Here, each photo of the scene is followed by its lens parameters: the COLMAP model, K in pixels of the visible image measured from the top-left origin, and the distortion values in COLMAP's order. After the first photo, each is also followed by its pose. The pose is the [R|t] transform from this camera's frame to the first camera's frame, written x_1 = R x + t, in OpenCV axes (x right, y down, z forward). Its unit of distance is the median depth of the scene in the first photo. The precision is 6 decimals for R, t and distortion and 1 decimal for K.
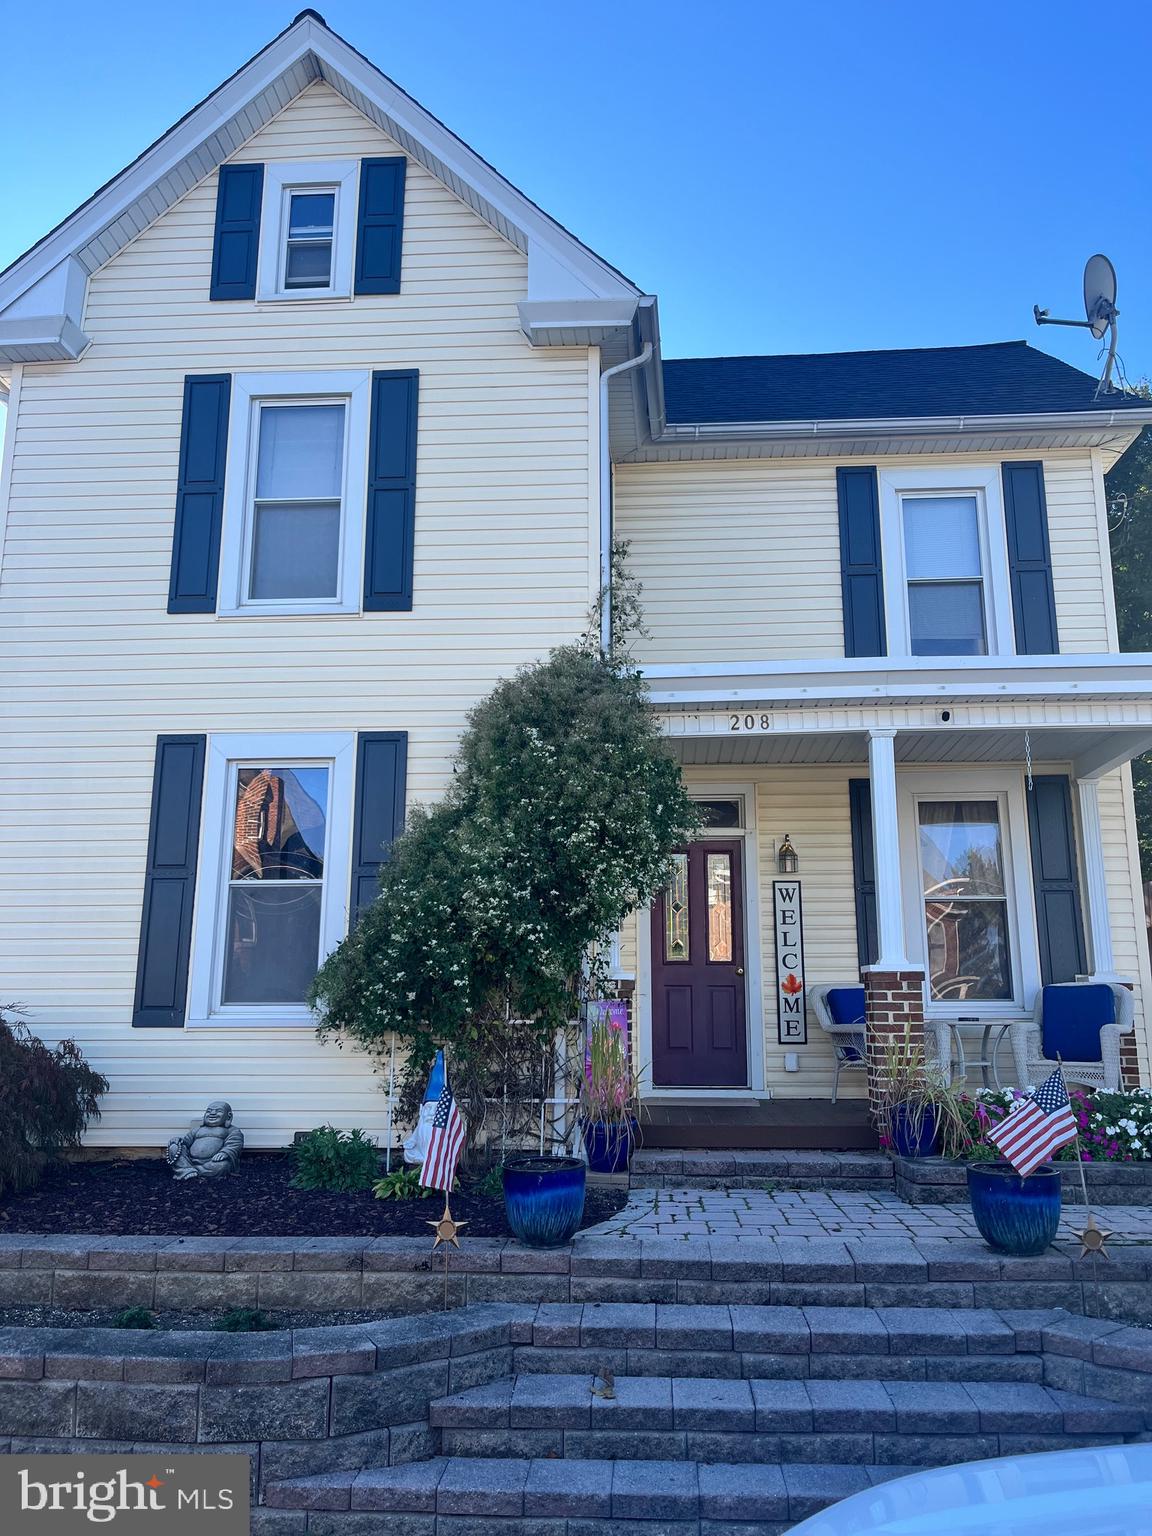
lens RADIAL K [[1150.8, 0, 573.8], [0, 1150.8, 766.9], [0, 0, 1]] dist [0.038544, -0.053825]
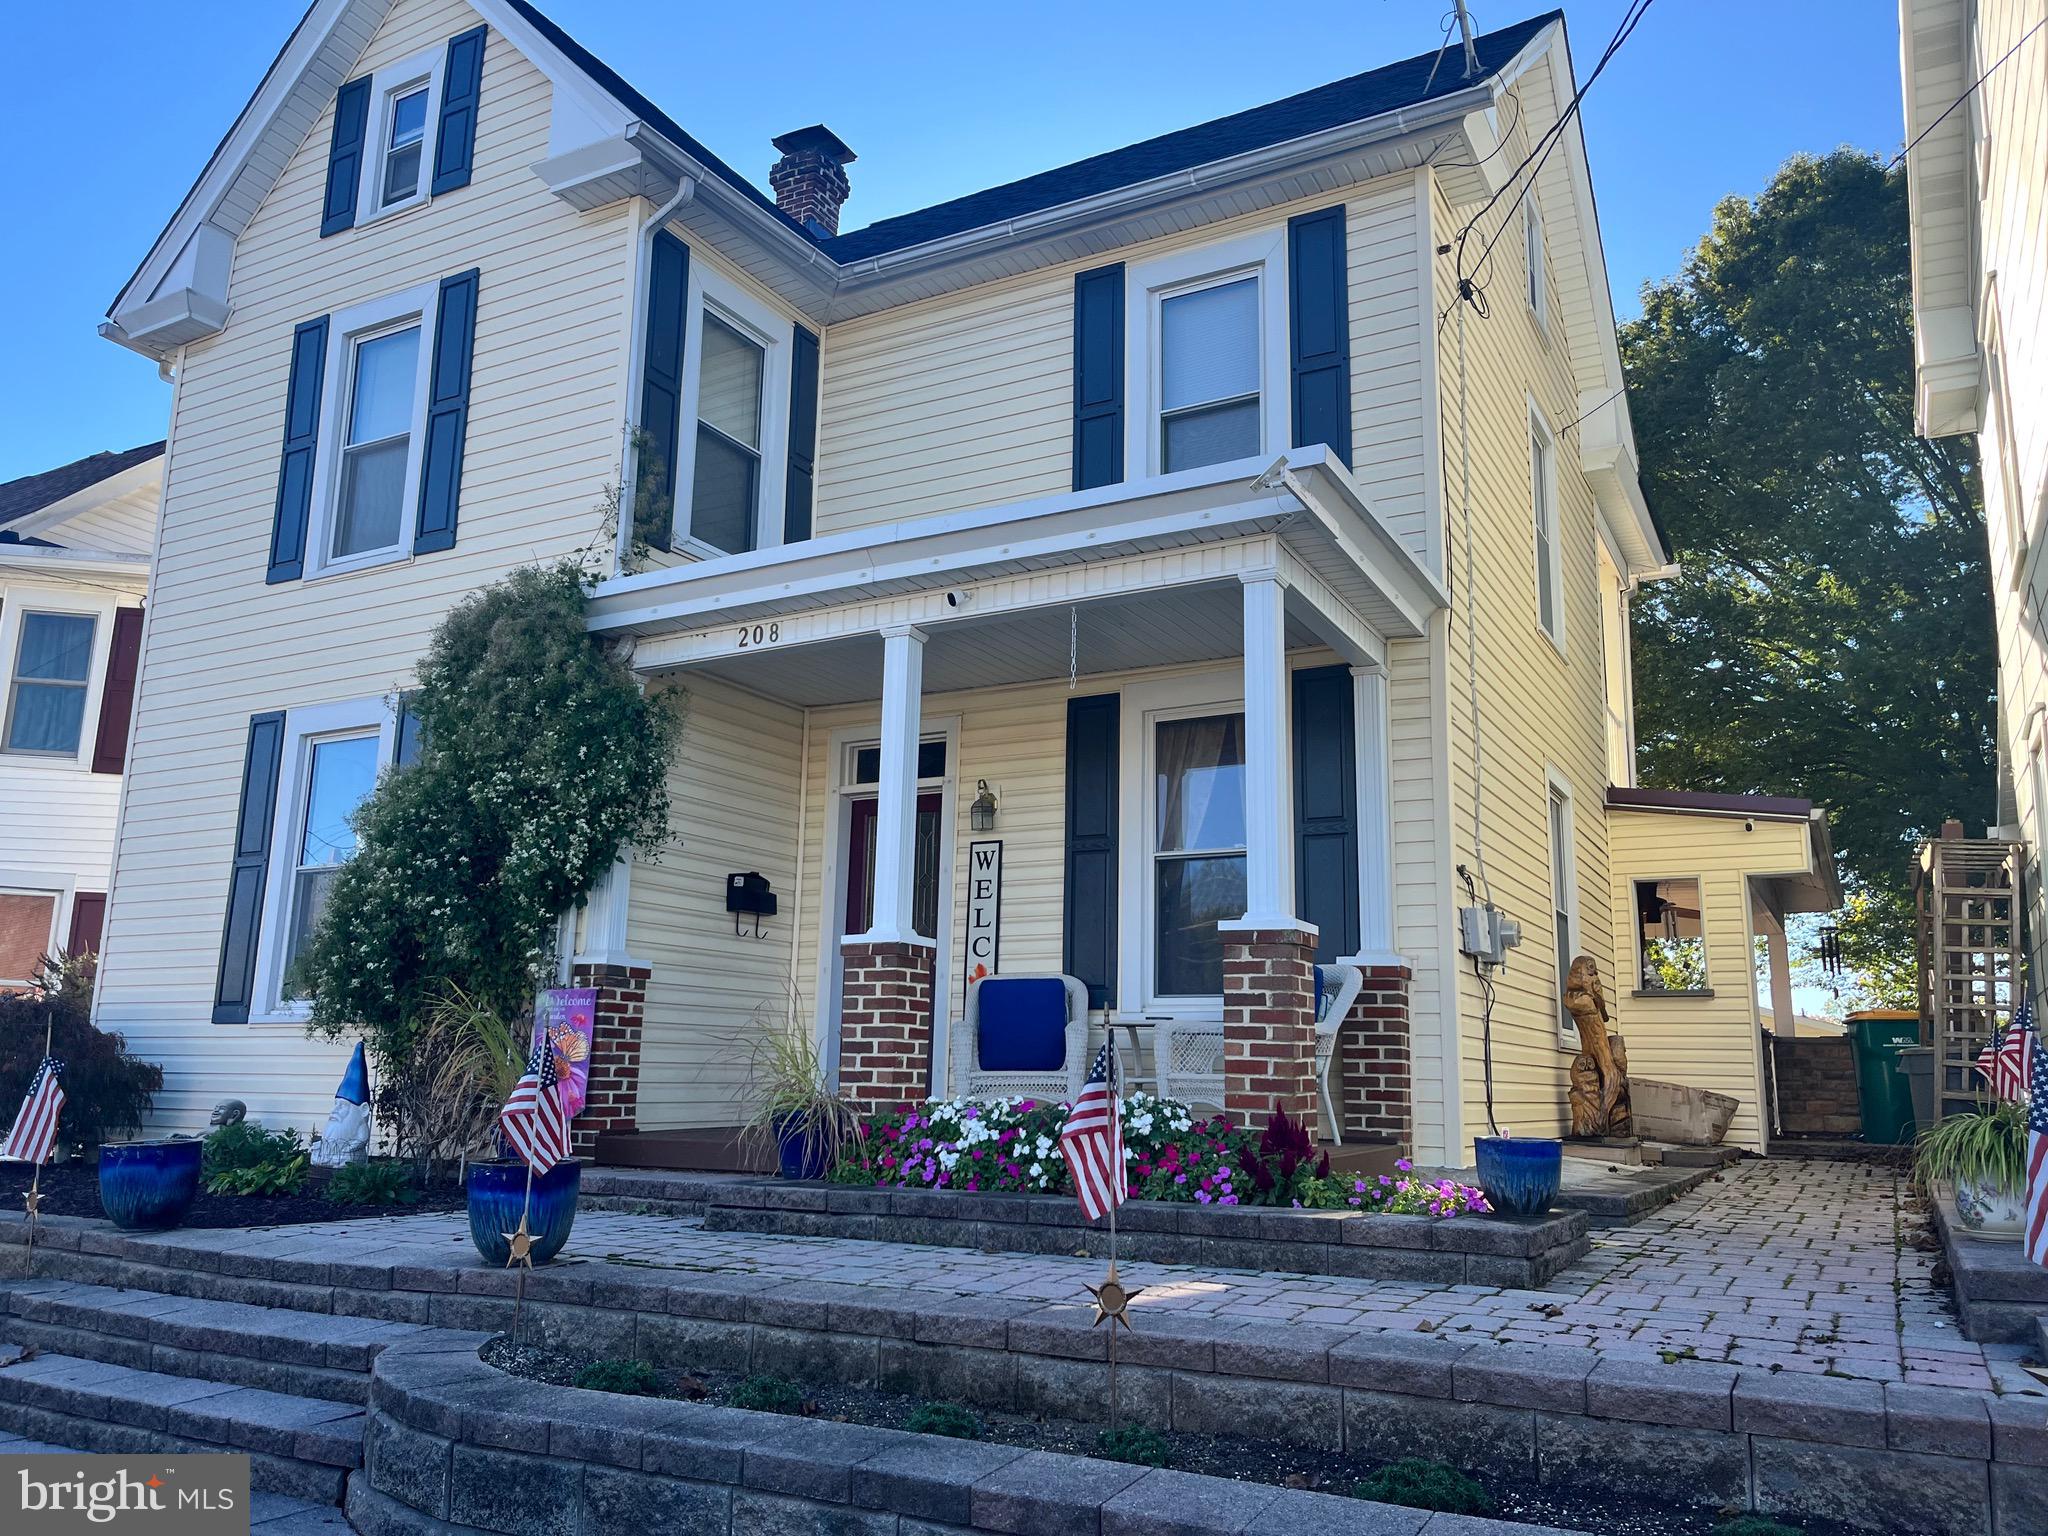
lens RADIAL K [[1534.3, 0, 1034.1], [0, 1534.3, 768.9], [0, 0, 1]] dist [0.038544, -0.053825]
pose [[0.907520, -0.070632, -0.414026, 0.729609], [0.073984, 0.997228, -0.007957, 0.072036], [0.413440, -0.023410, 0.910230, 0.121372]]
